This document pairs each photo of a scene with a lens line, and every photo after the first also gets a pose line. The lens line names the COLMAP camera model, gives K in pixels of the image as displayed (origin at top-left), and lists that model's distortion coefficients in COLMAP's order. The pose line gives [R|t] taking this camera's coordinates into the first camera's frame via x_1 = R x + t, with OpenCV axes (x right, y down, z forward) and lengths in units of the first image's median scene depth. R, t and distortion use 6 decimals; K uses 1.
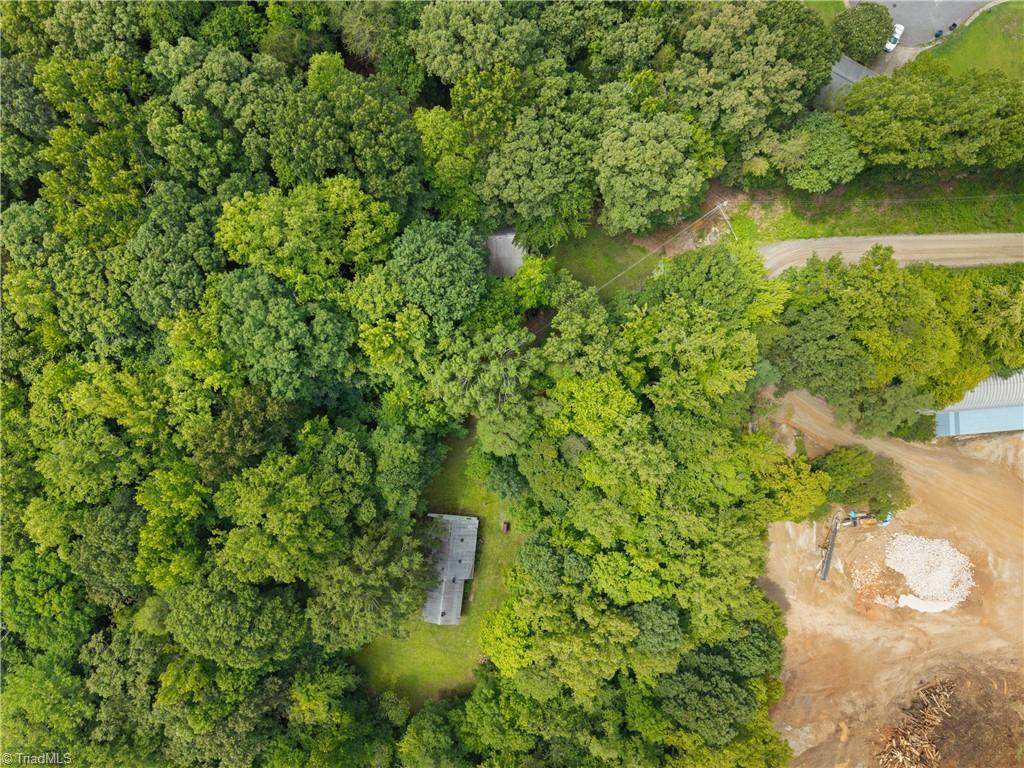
lens RADIAL K [[700.1, 0, 514.2], [0, 700.1, 387.4], [0, 0, 1]] dist [0.046275, -0.055680]
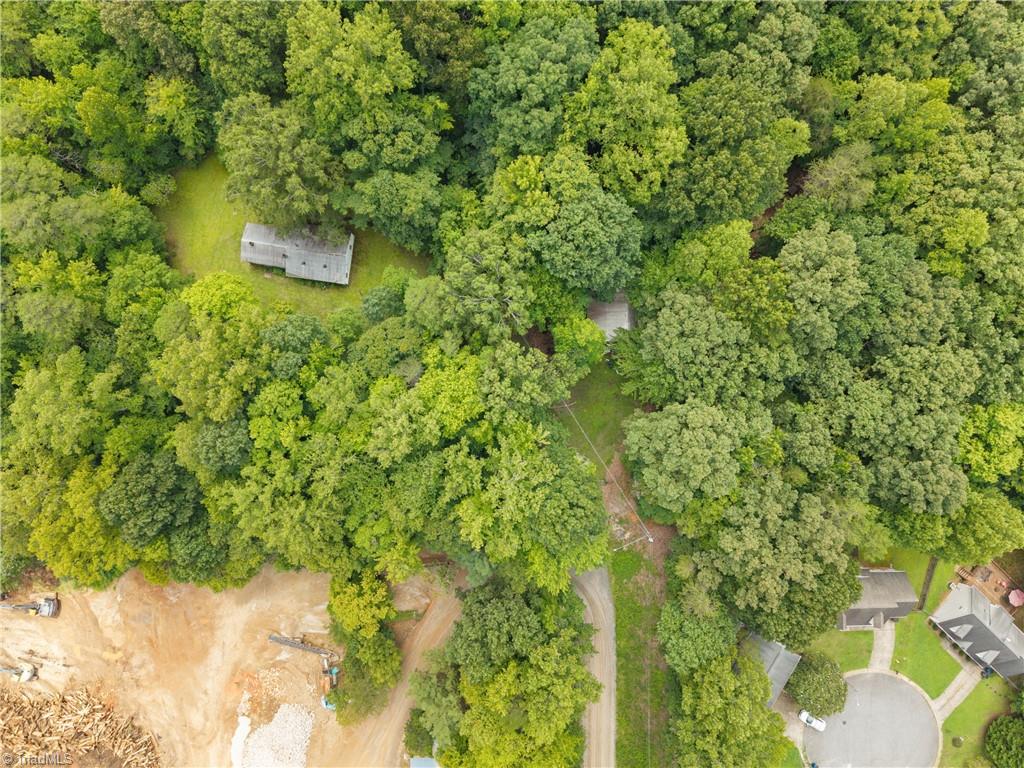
lens RADIAL K [[700.1, 0, 514.2], [0, 700.1, 387.4], [0, 0, 1]] dist [0.046275, -0.055680]
pose [[-0.040925, 0.998768, -0.028077, 0.135069], [-0.998999, -0.041410, -0.016917, -0.047516], [-0.018059, 0.027356, 0.999463, 0.003937]]
